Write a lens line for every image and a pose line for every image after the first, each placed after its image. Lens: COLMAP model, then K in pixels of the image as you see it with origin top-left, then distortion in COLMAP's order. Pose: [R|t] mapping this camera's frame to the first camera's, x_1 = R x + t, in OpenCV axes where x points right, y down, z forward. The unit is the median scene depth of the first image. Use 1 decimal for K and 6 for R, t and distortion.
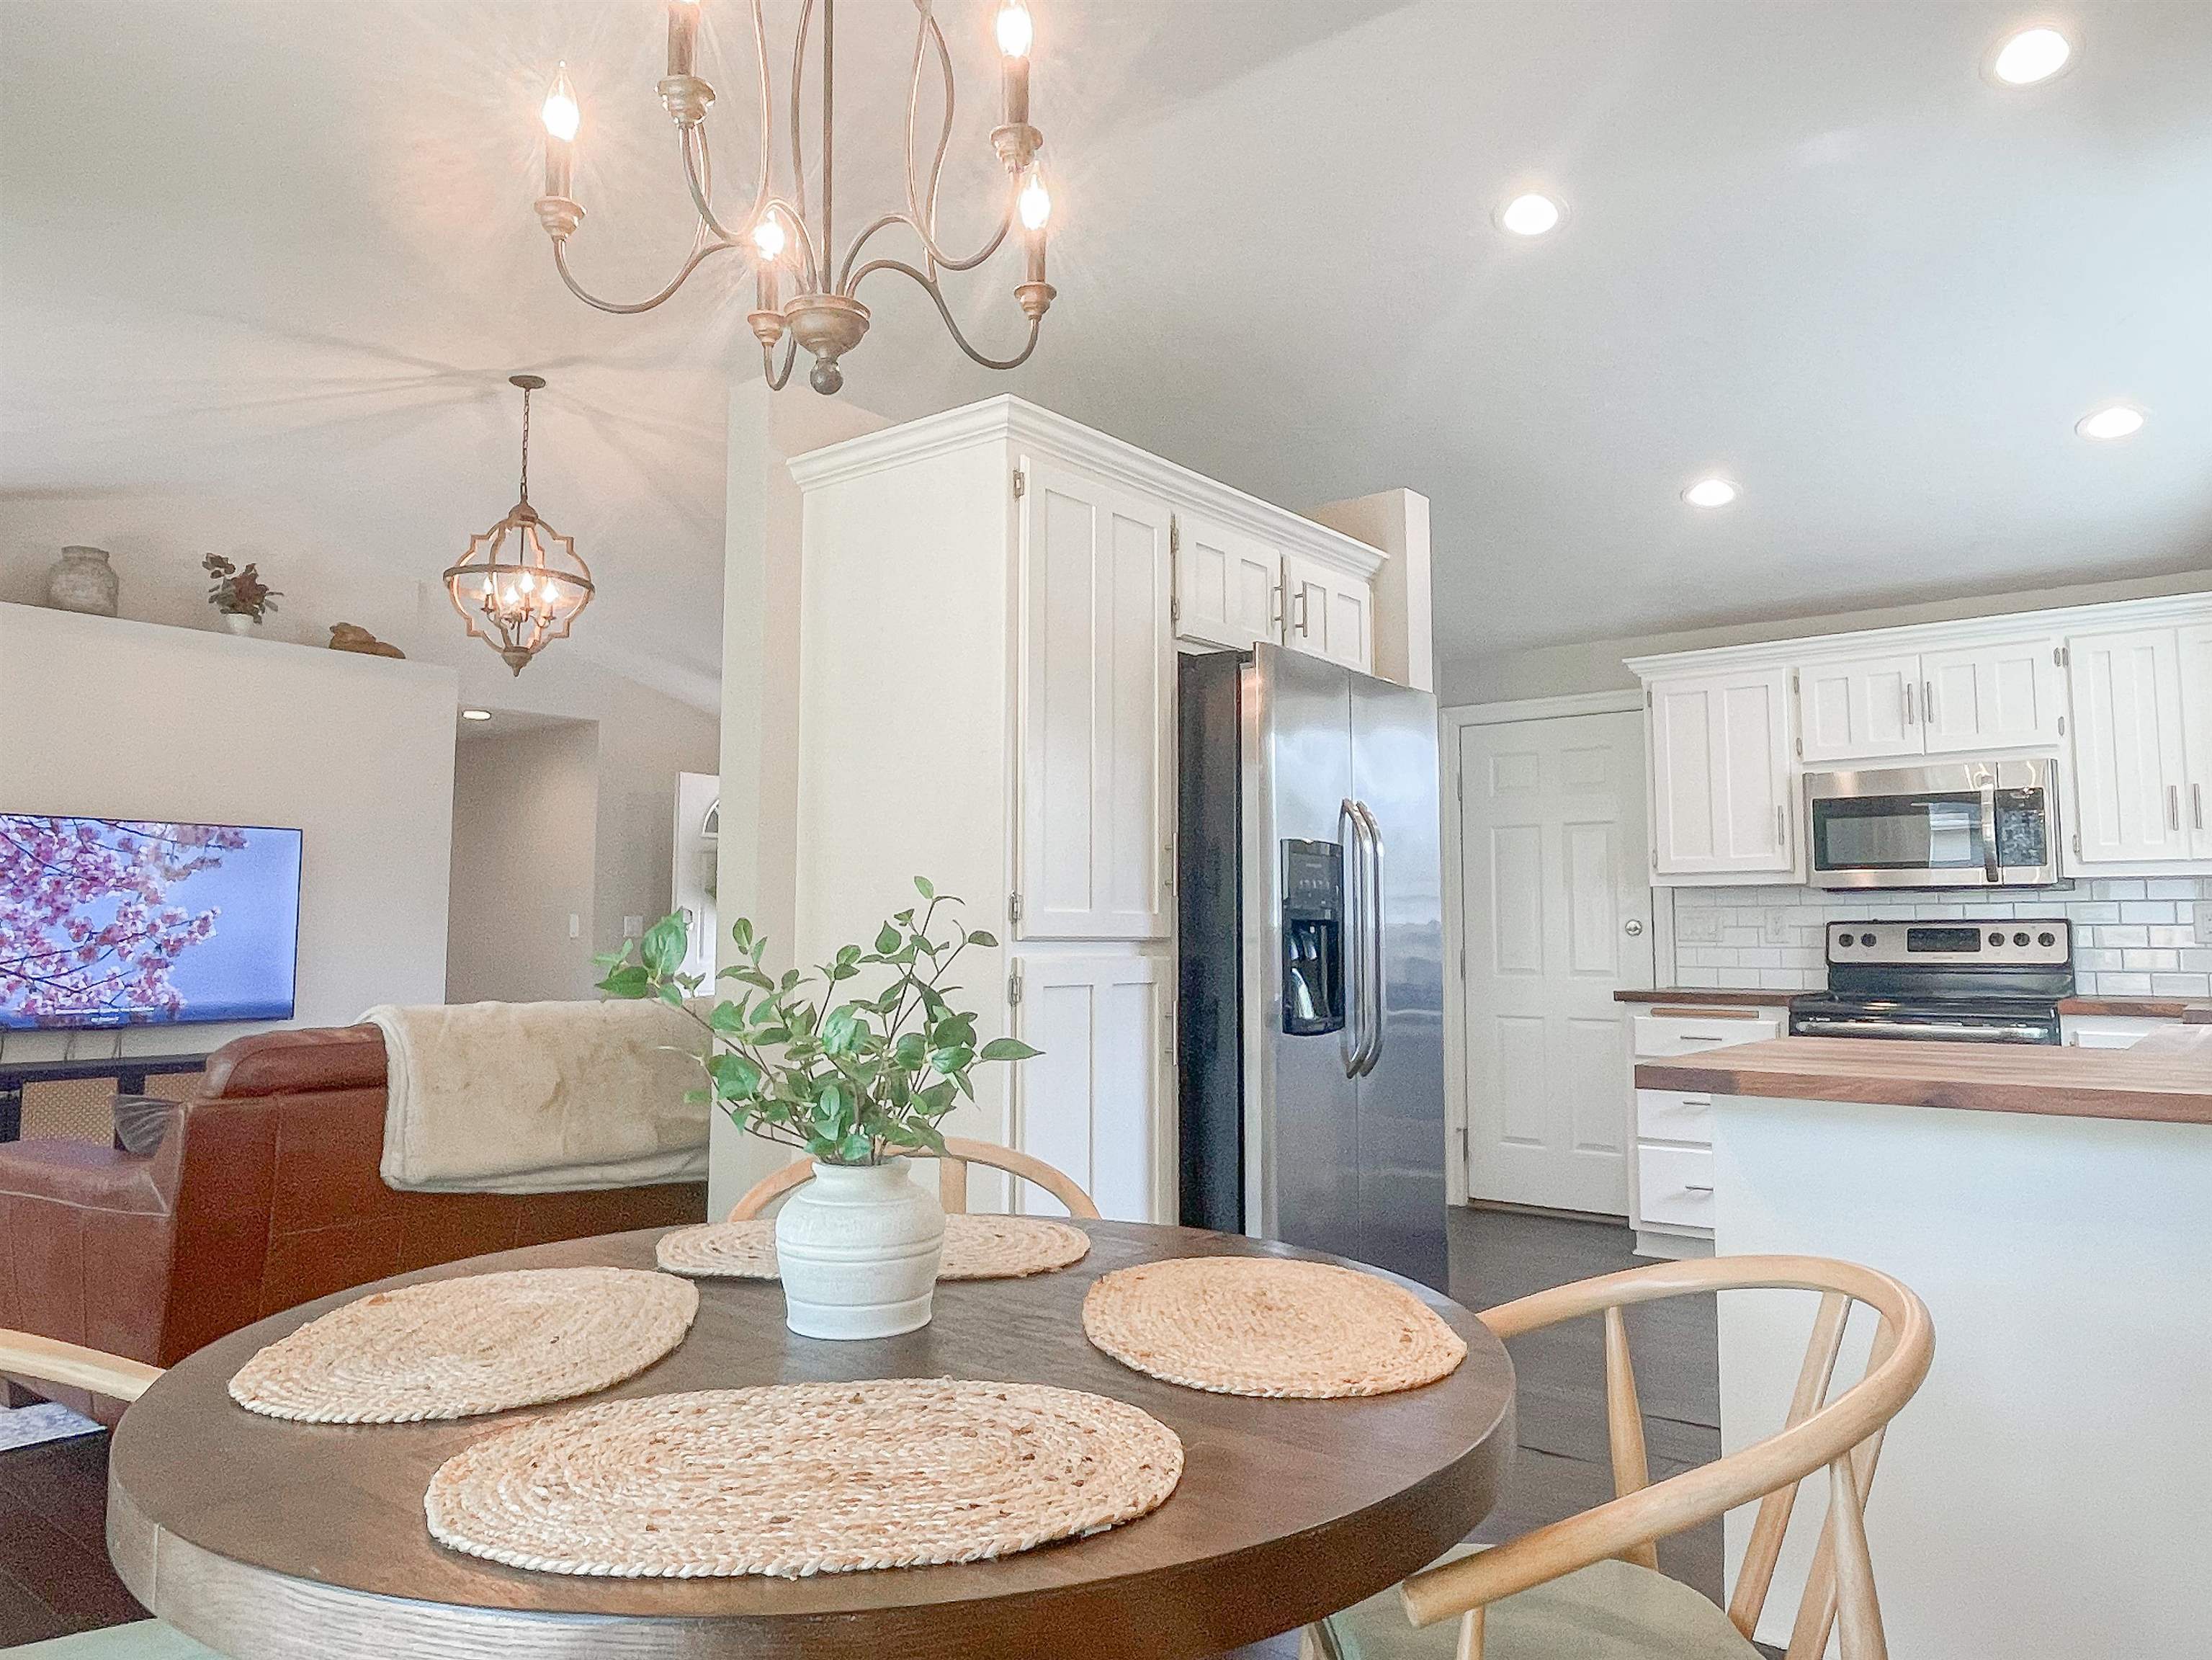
lens RADIAL K [[1460.2, 0, 1124.9], [0, 1460.2, 818.4], [0, 0, 1]] dist [-0.009961, 0.004022]
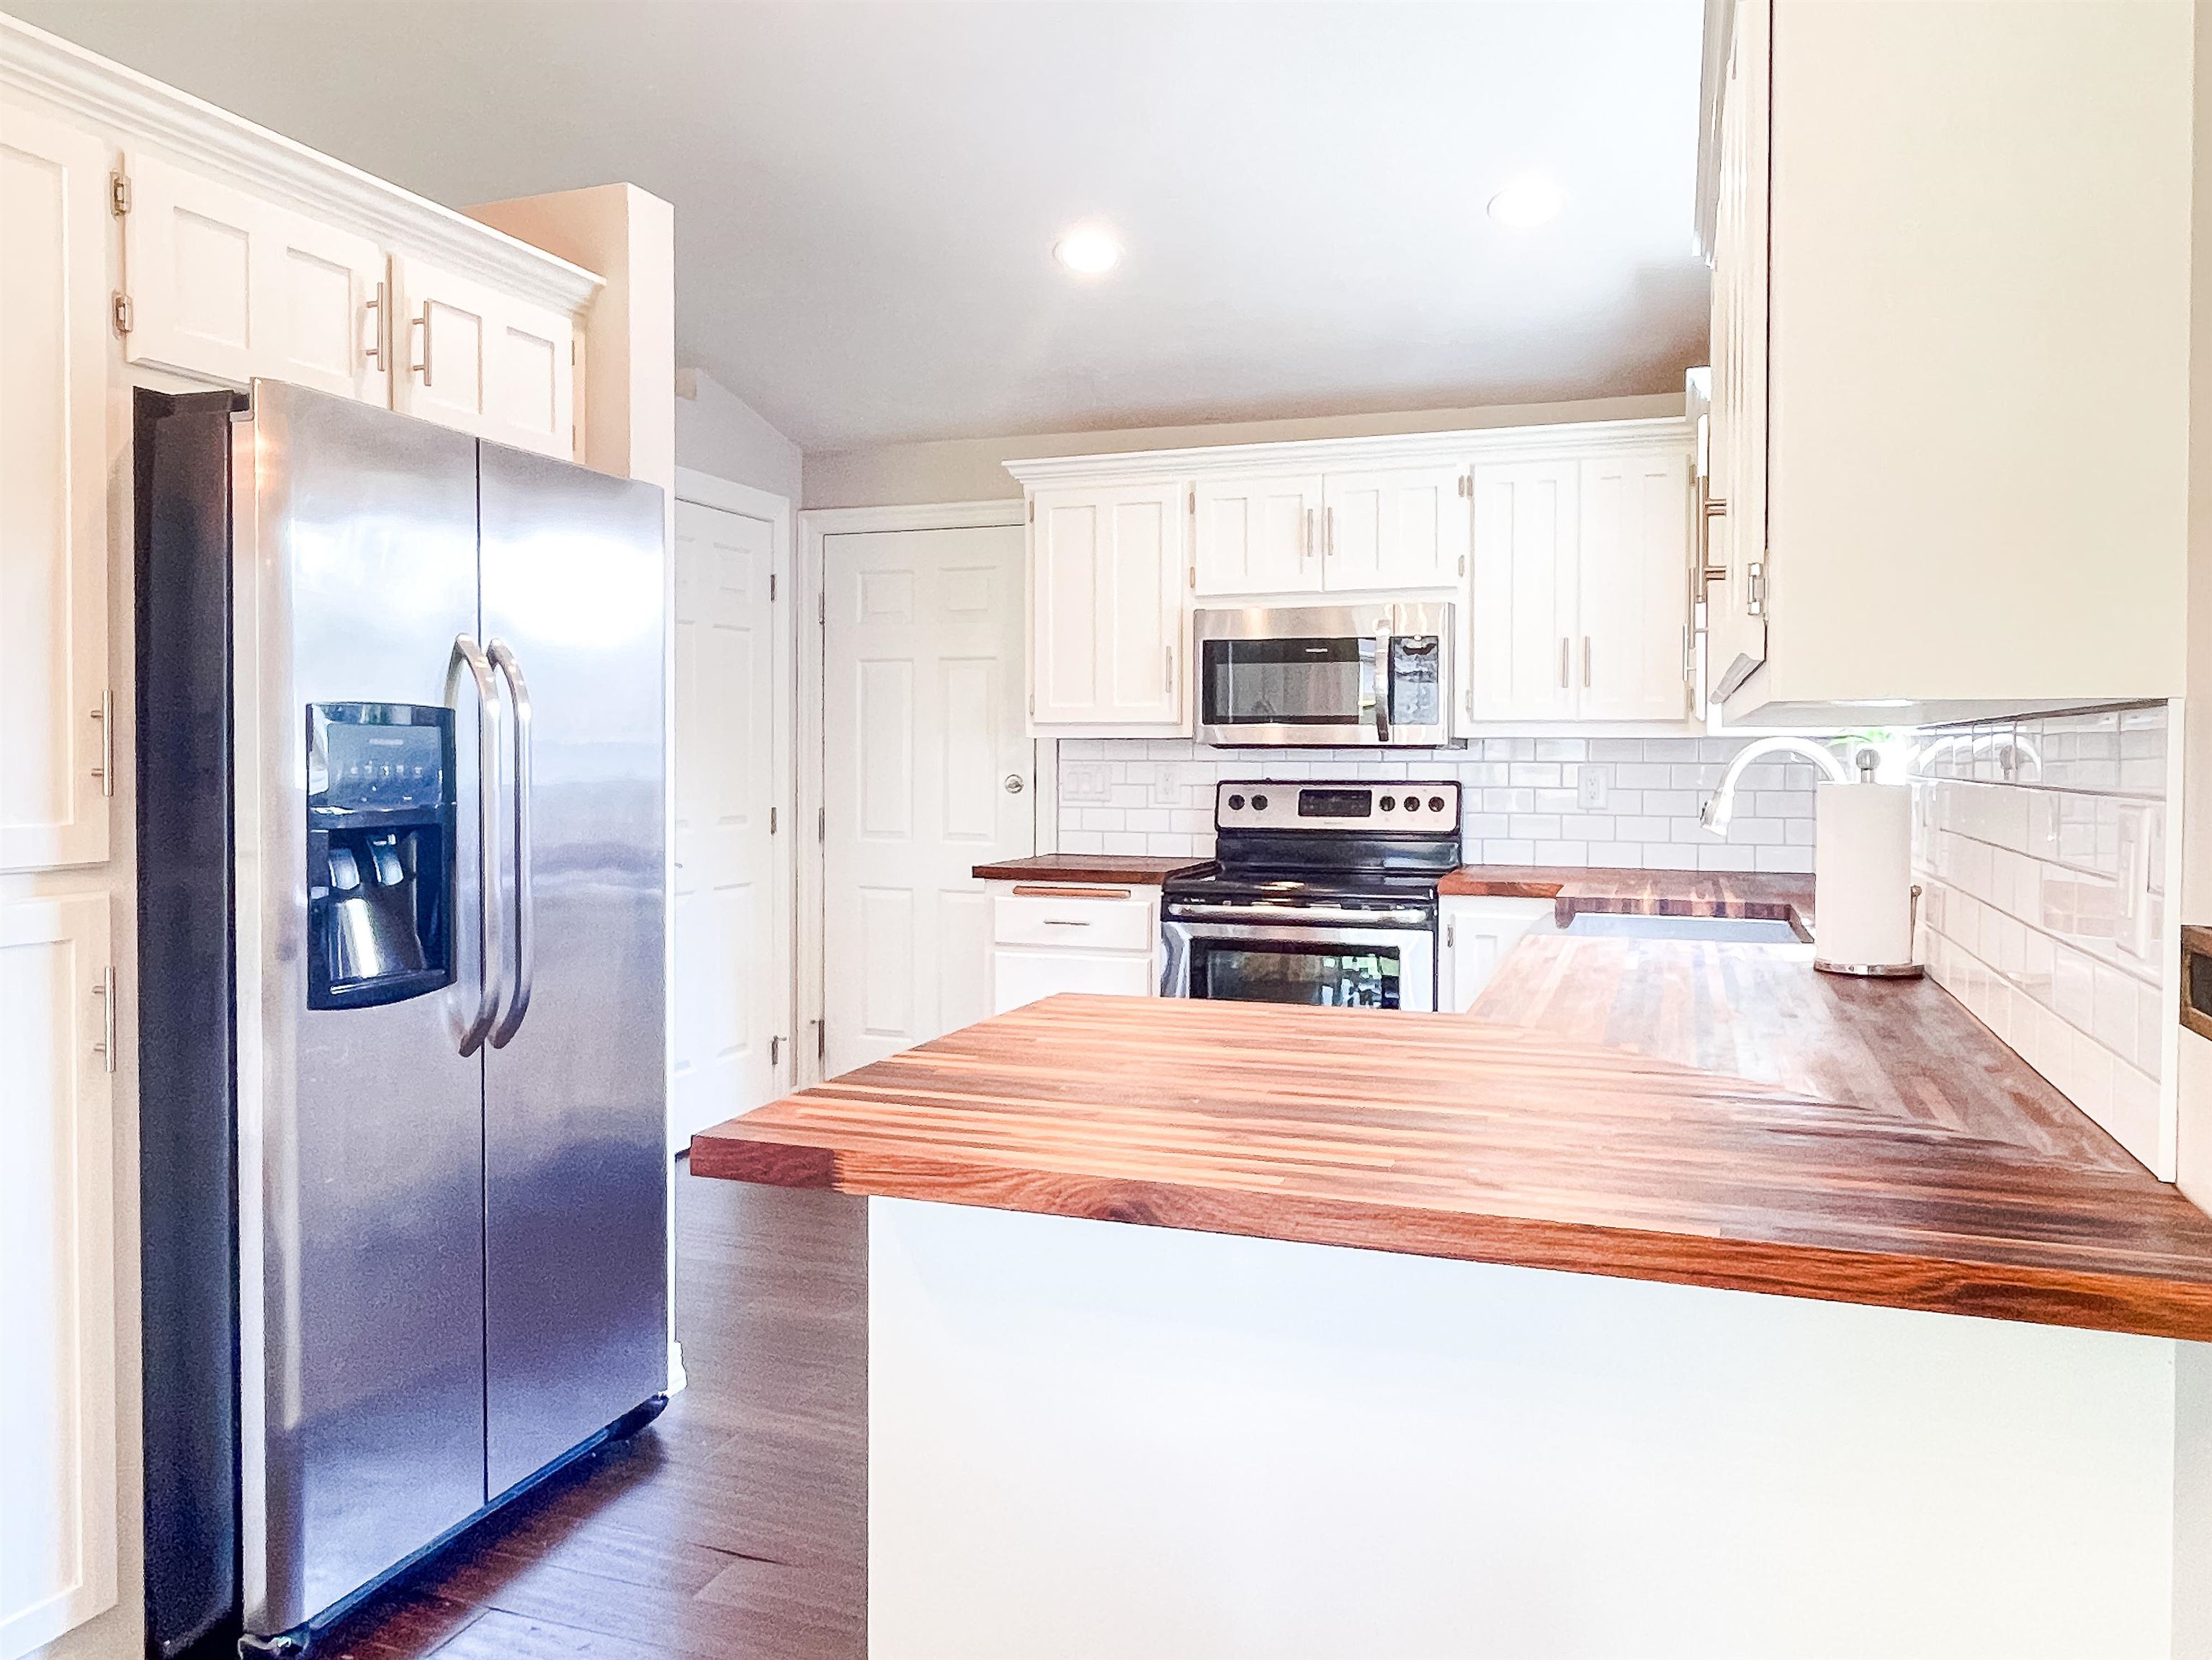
lens RADIAL K [[1533.9, 0, 1065.5], [0, 1533.9, 779.4], [0, 0, 1]] dist [-0.008604, 0.003122]
pose [[0.955498, -0.000868, 0.294997, 0.139266], [-0.027790, 0.995284, 0.092942, -0.014048], [-0.293686, -0.097004, 0.950967, 0.173405]]
